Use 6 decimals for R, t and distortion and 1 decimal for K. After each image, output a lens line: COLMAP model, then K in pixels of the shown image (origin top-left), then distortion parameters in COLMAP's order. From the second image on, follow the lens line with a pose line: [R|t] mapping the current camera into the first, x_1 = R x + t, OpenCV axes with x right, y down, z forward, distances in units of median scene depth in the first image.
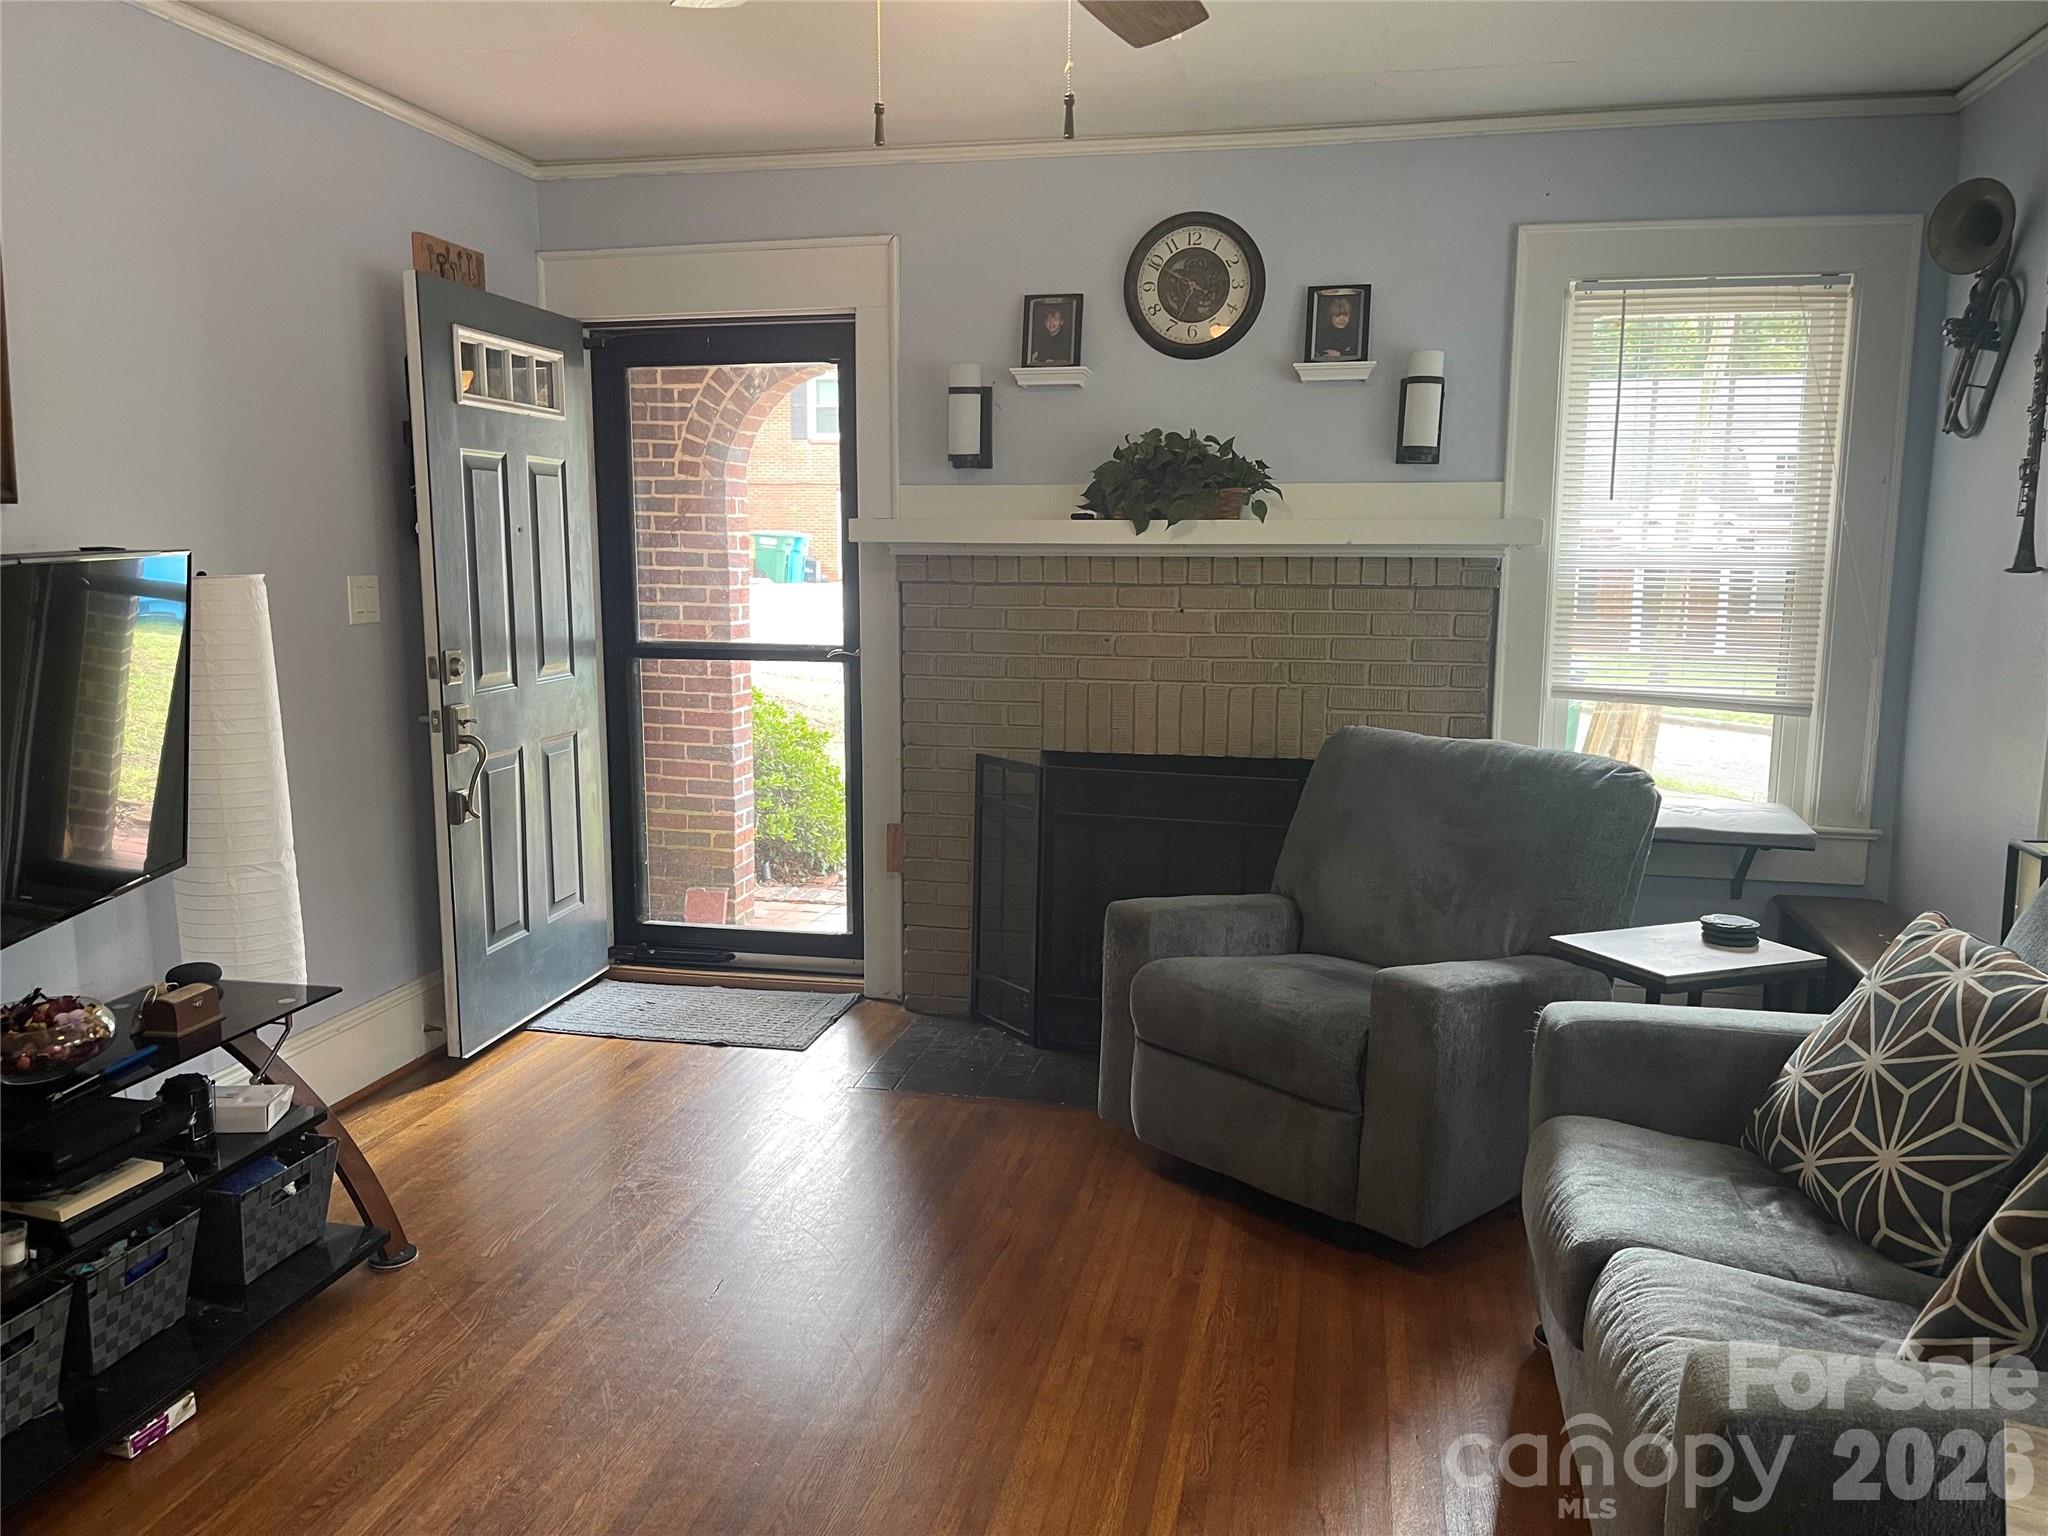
lens RADIAL K [[1565.9, 0, 1015.8], [0, 1565.9, 769.6], [0, 0, 1]] dist [0.049530, -0.055970]
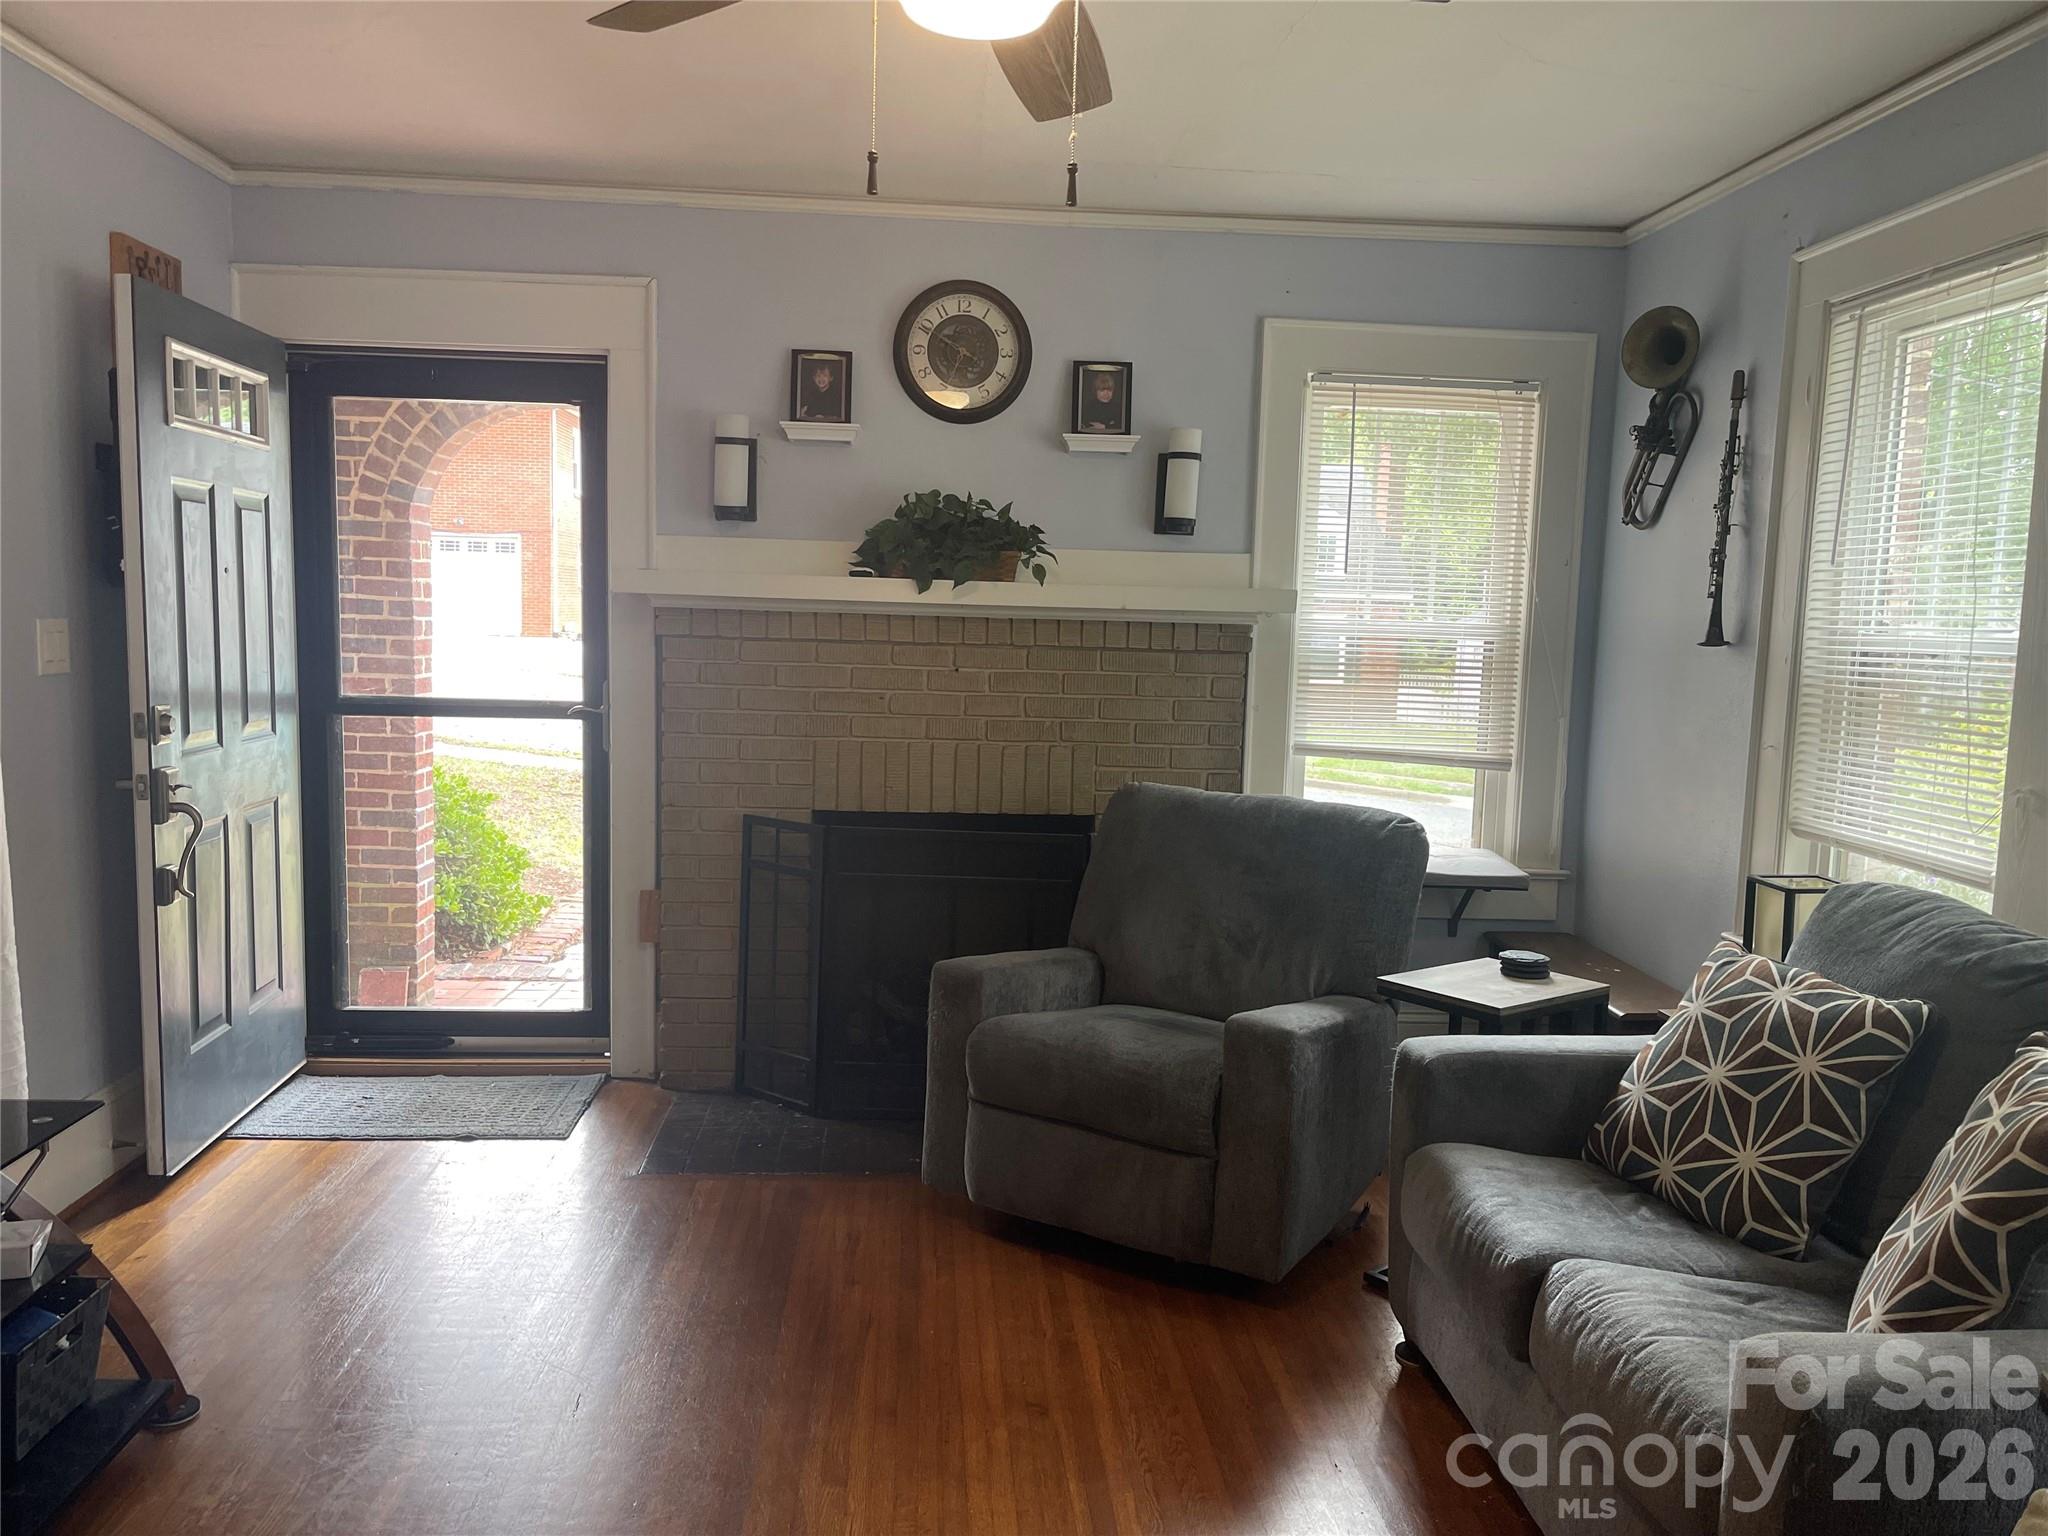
lens RADIAL K [[1565.9, 0, 1028.5], [0, 1565.9, 767.6], [0, 0, 1]] dist [0.049530, -0.055970]
pose [[0.959862, -0.006294, 0.280404, -0.138051], [0.017012, 0.999214, -0.035807, -0.001683], [-0.279958, 0.039140, 0.959214, 0.024773]]
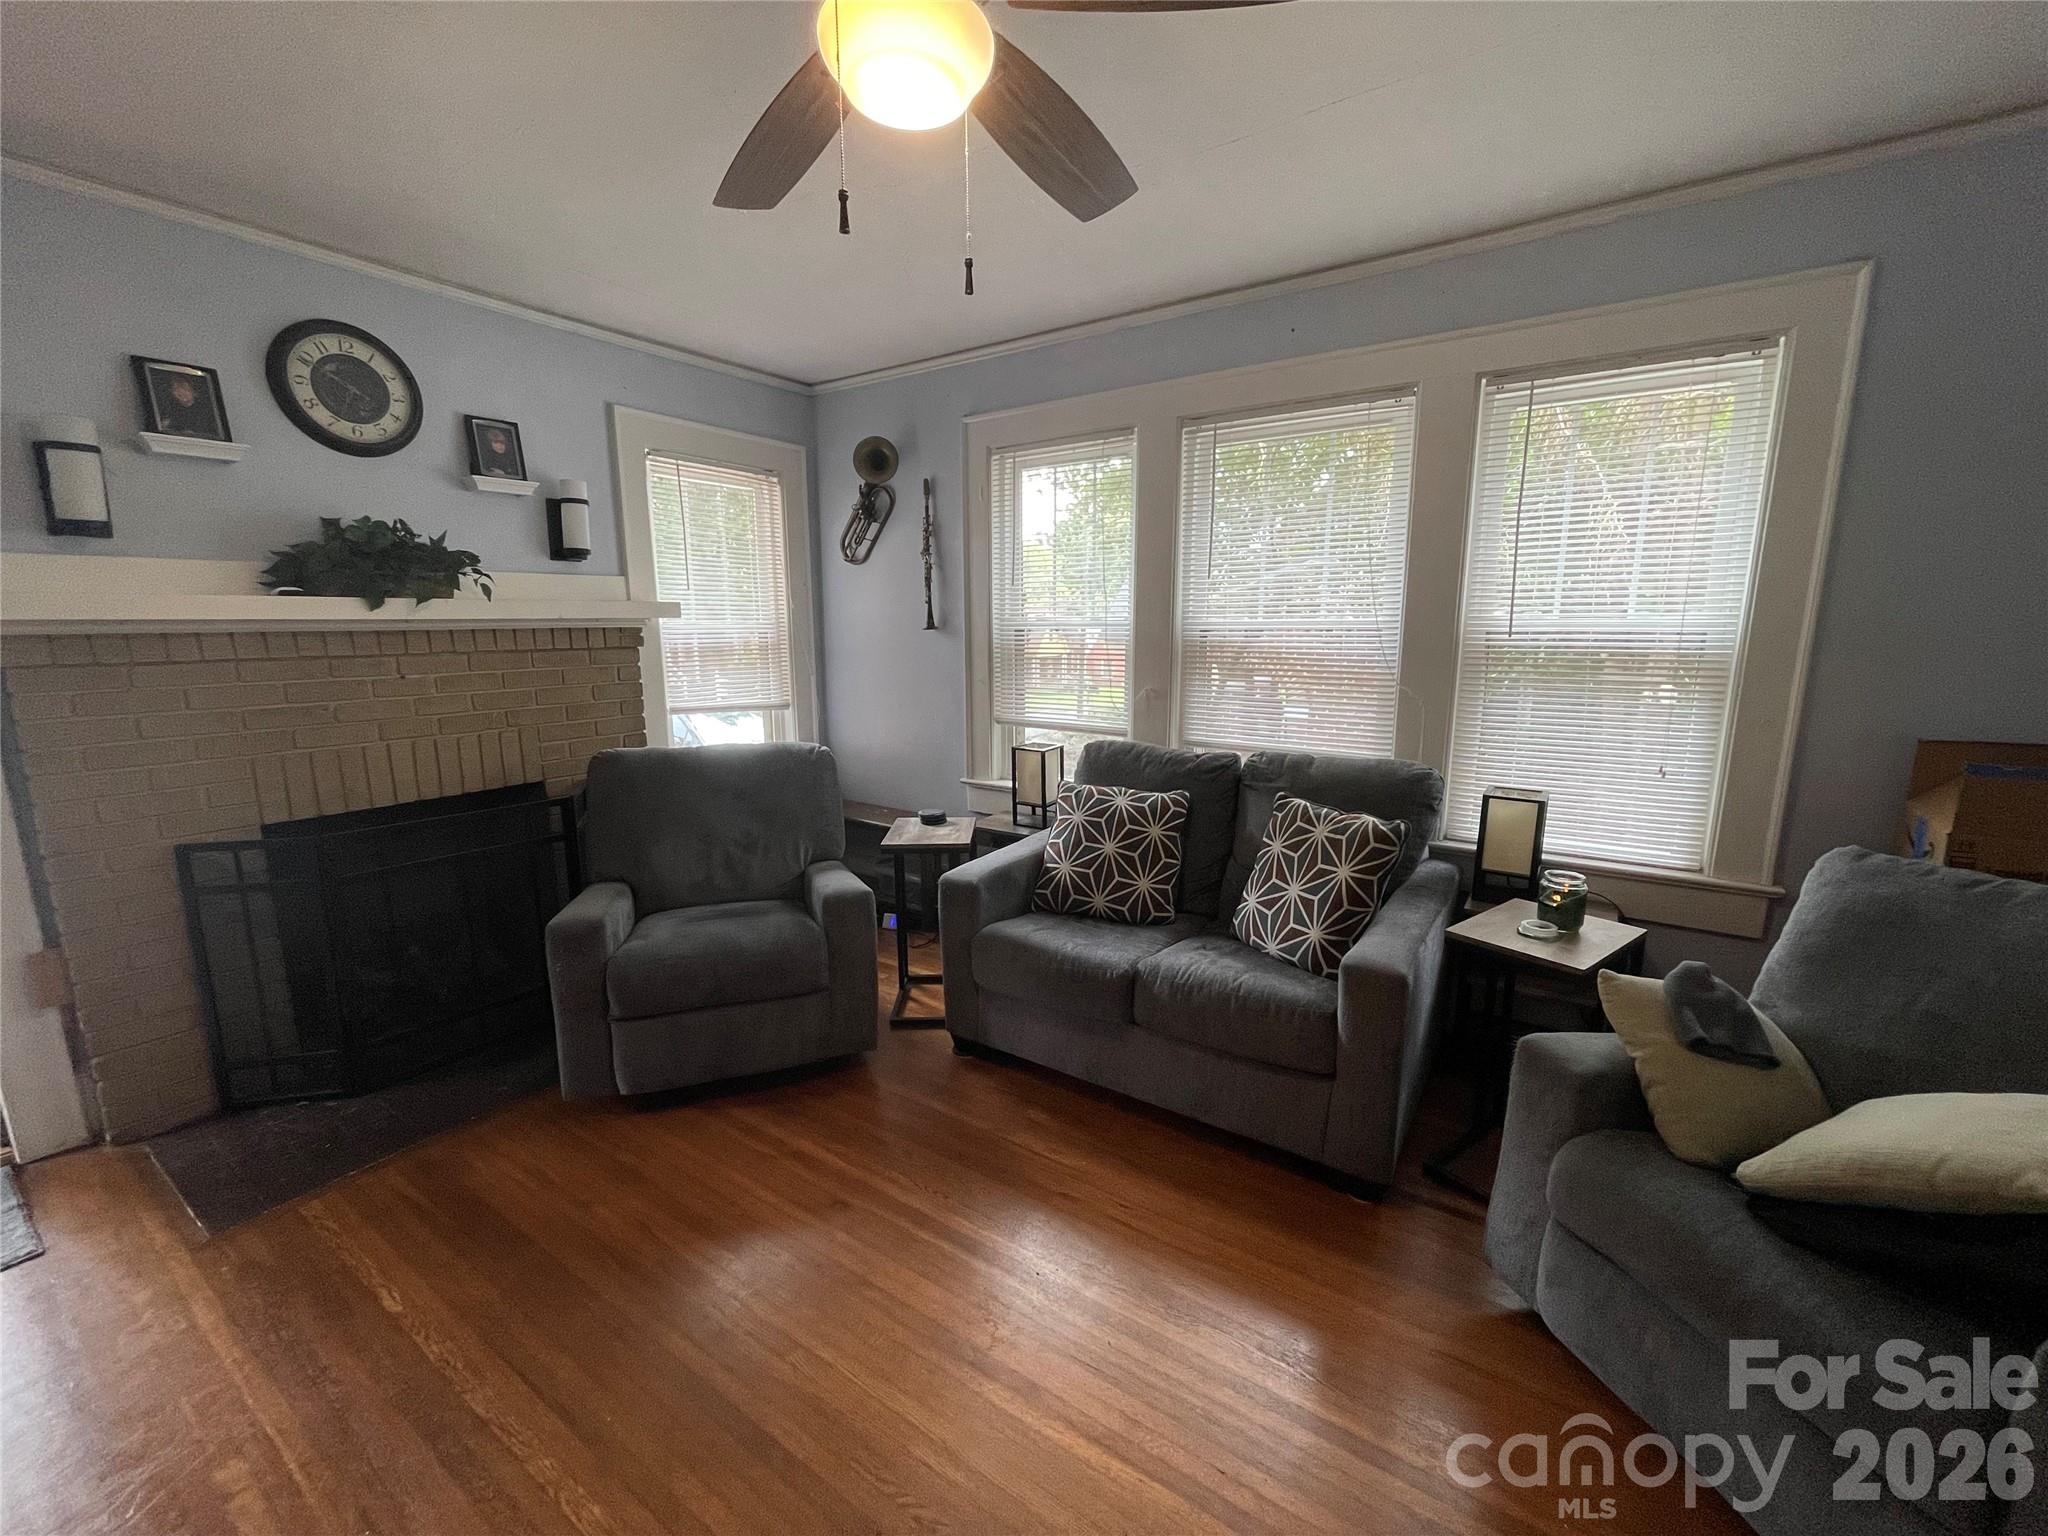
lens RADIAL K [[826.2, 0, 1029.8], [0, 826.2, 762.4], [0, 0, 1]] dist [-0.002418, -0.000566]
pose [[0.365726, -0.166459, 0.915716, -0.304918], [0.140150, 0.982507, 0.122626, -0.051410], [-0.920110, 0.083490, 0.382658, 0.362687]]
